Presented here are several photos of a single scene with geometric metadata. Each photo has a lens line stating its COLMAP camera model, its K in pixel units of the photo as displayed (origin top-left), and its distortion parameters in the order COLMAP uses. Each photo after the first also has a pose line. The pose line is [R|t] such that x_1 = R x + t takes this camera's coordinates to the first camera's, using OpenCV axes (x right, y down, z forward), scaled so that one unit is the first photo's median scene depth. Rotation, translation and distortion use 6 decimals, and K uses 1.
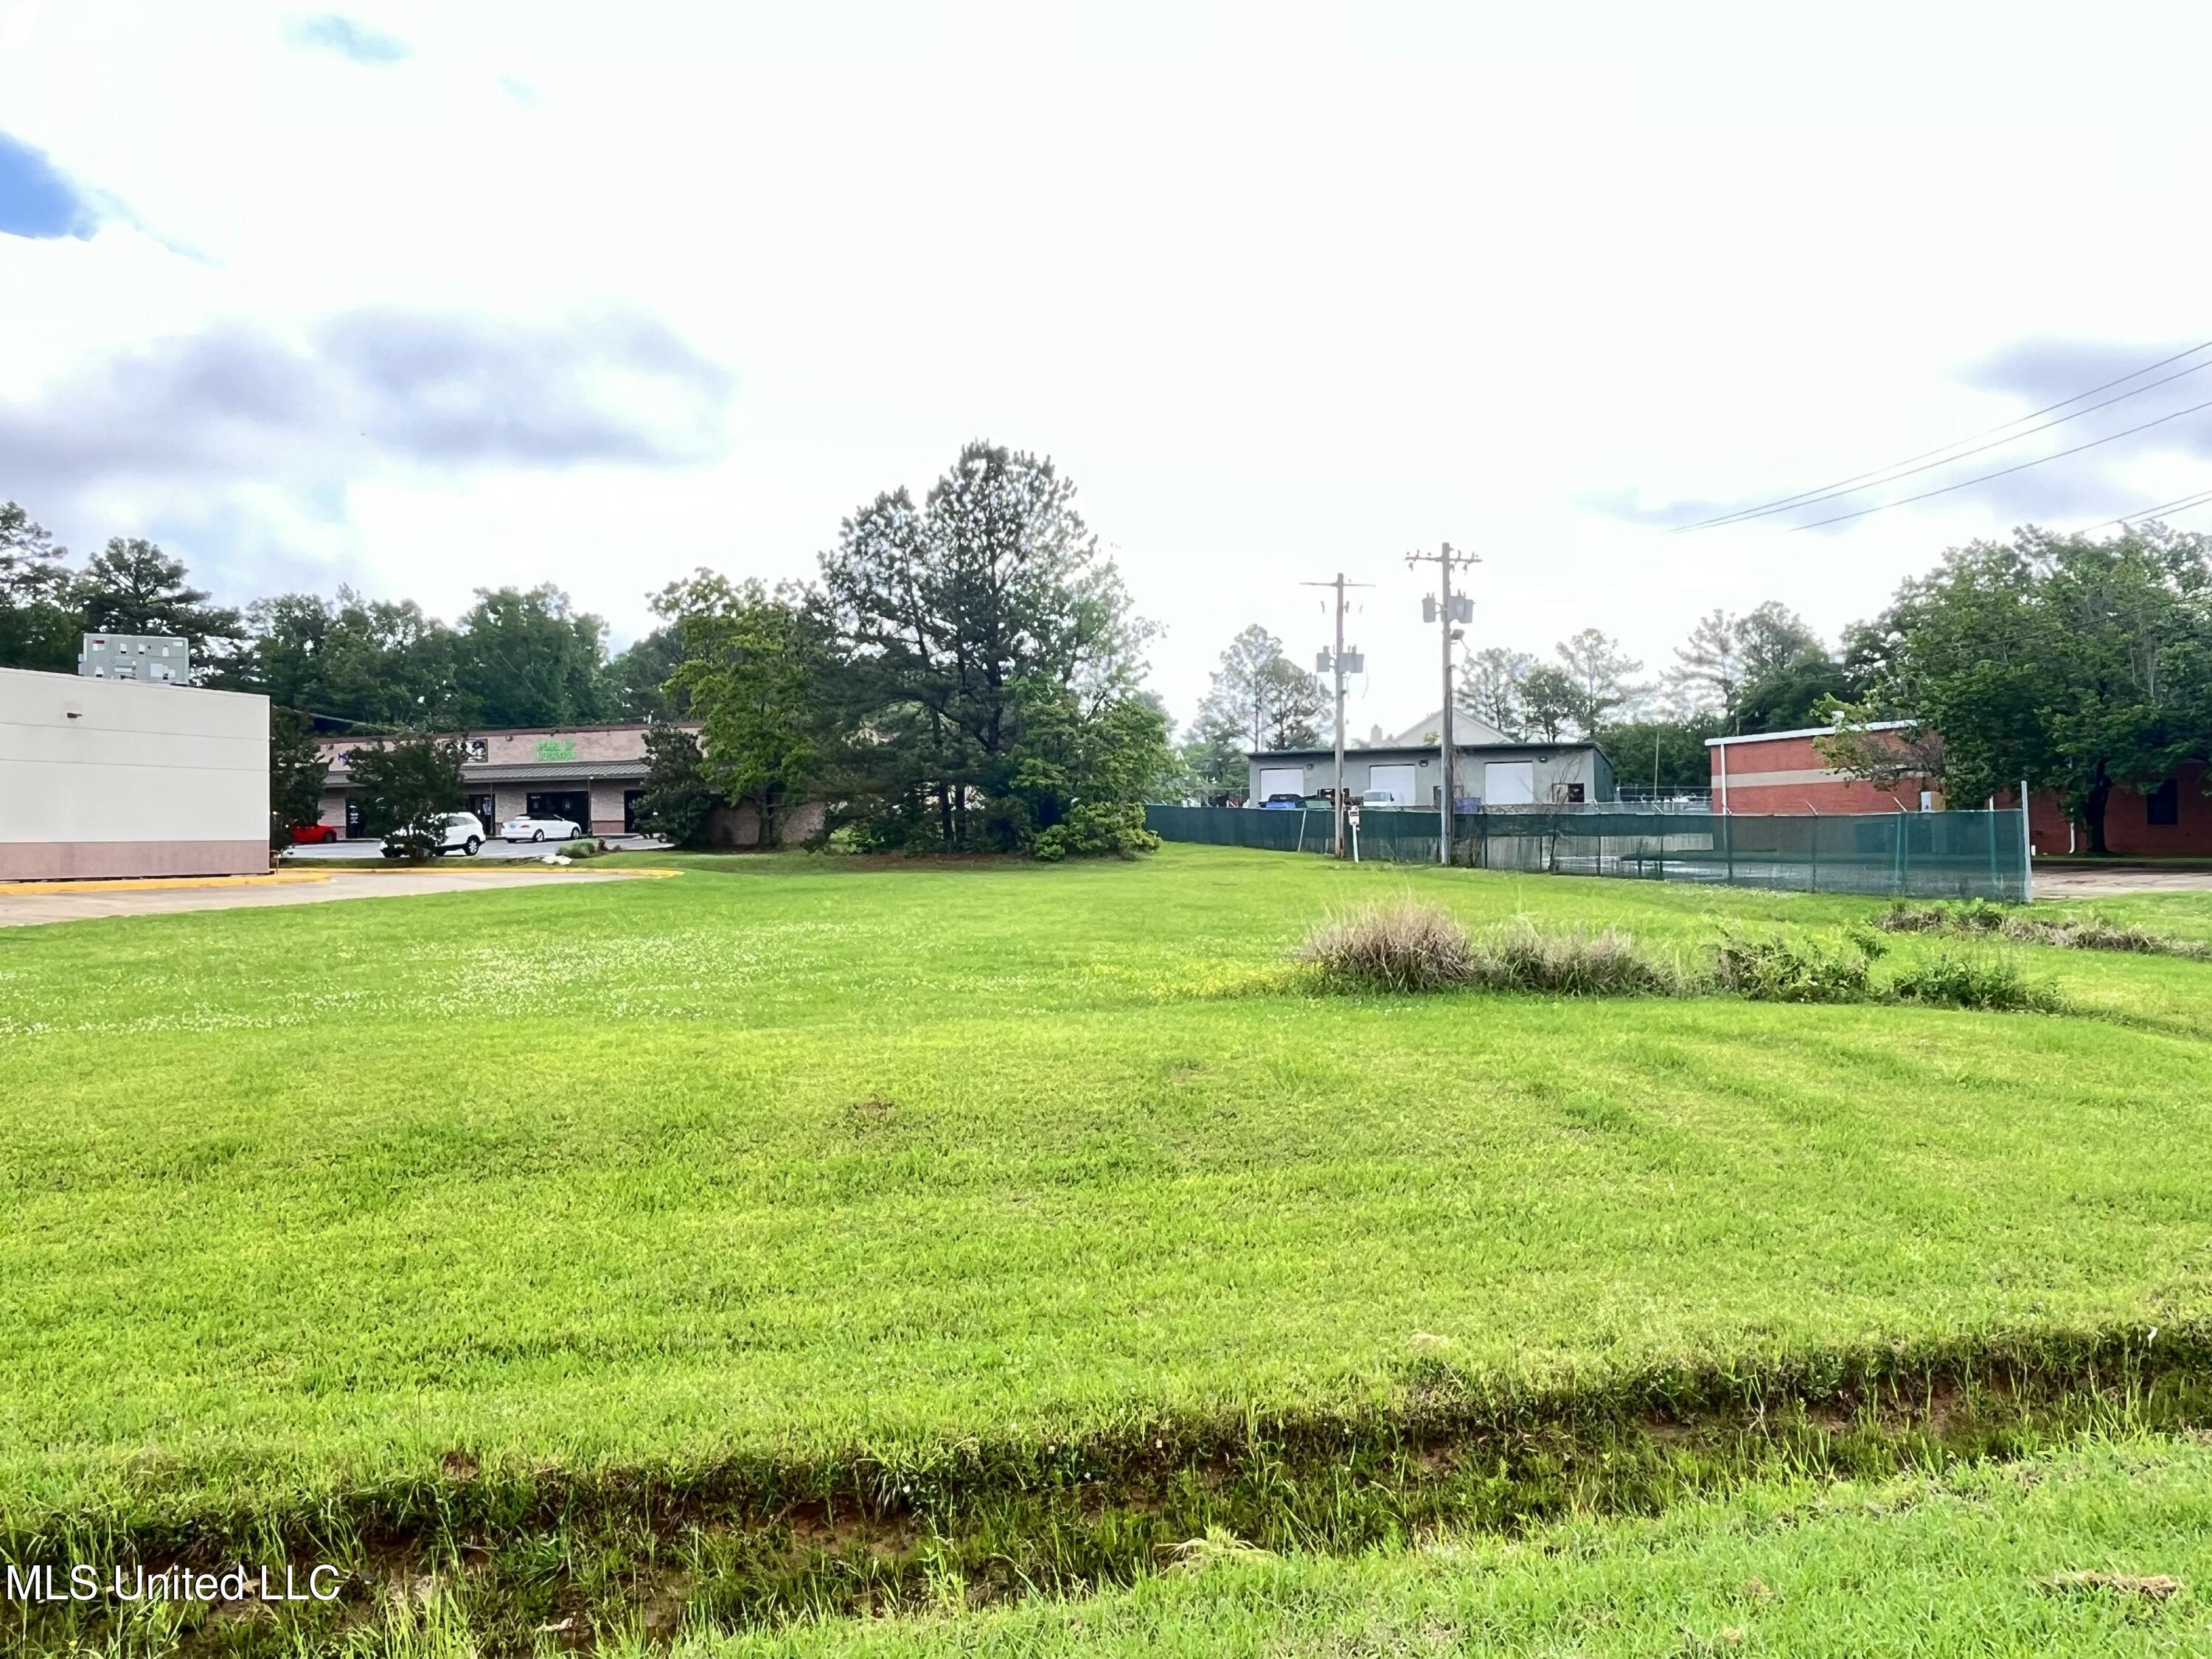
lens RADIAL K [[1621.0, 0, 1122.1], [0, 1621.0, 822.0], [0, 0, 1]] dist [-0.005238, -0.007021]
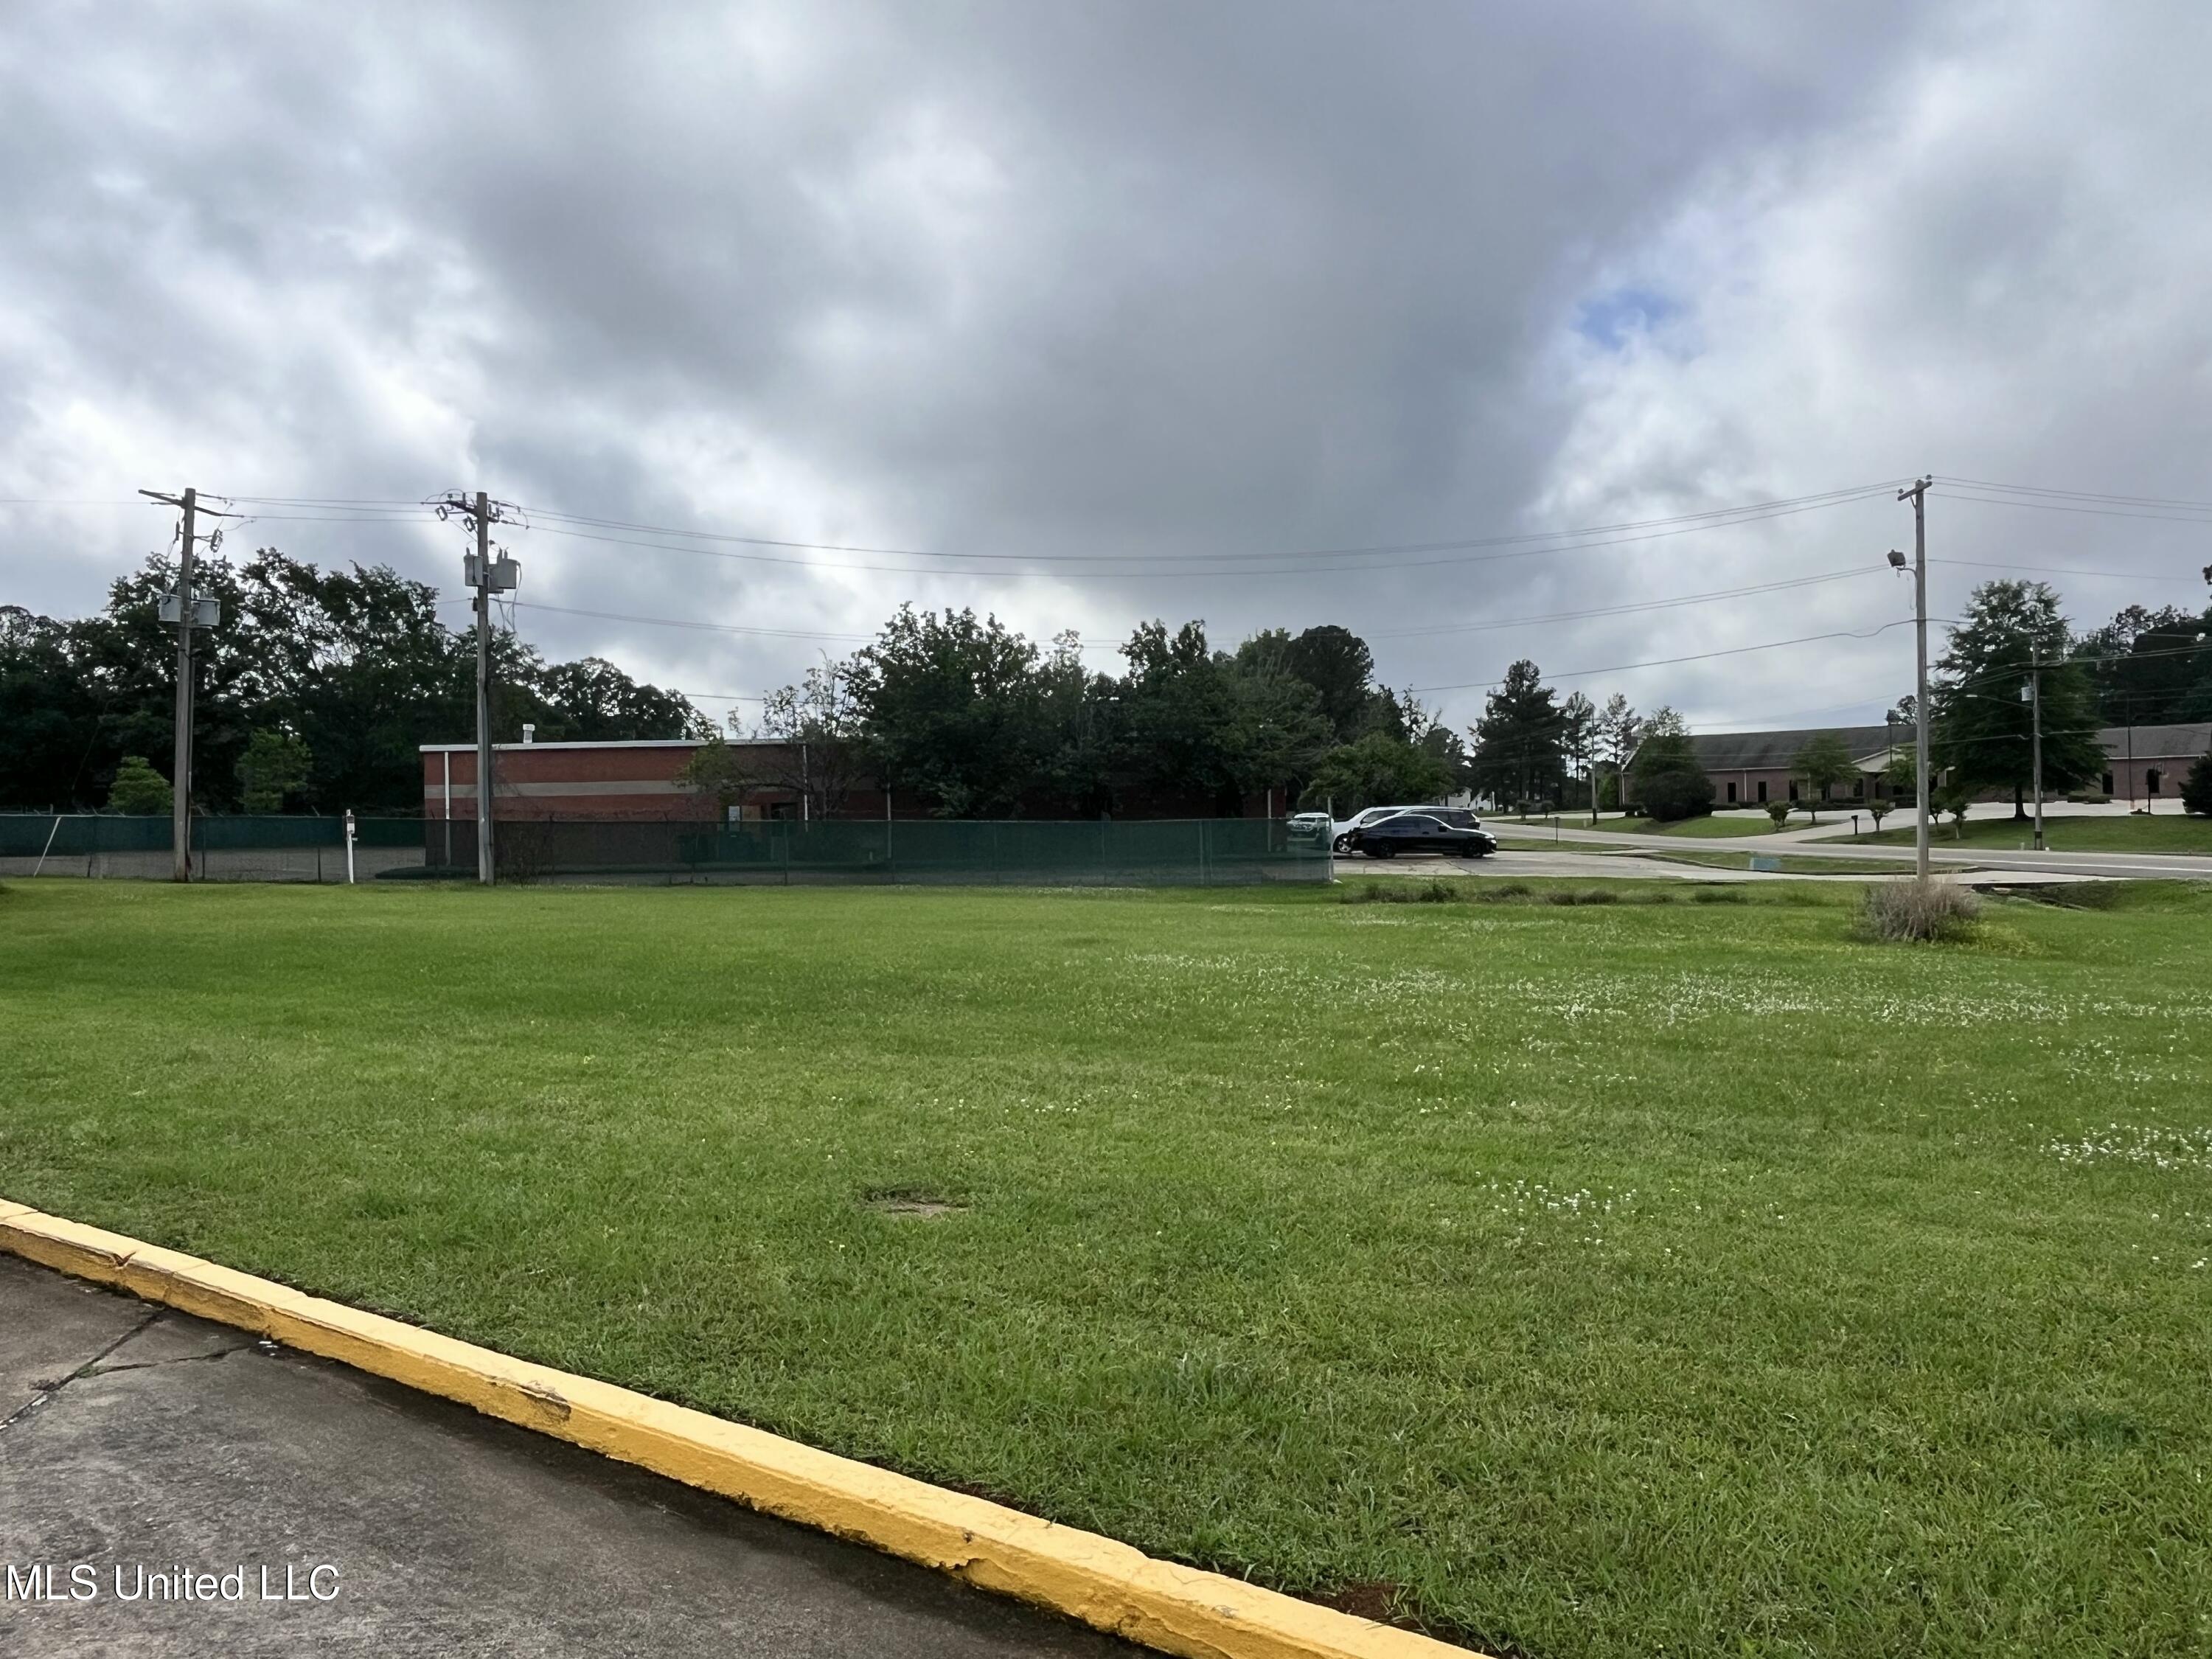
lens RADIAL K [[1562.9, 0, 1116.7], [0, 1562.9, 851.3], [0, 0, 1]] dist [-0.003403, -0.007291]
pose [[0.280257, -0.006357, 0.959904, -0.402933], [0.005984, 0.999970, 0.004875, 0.007702], [-0.959906, 0.004377, 0.280287, 0.391700]]
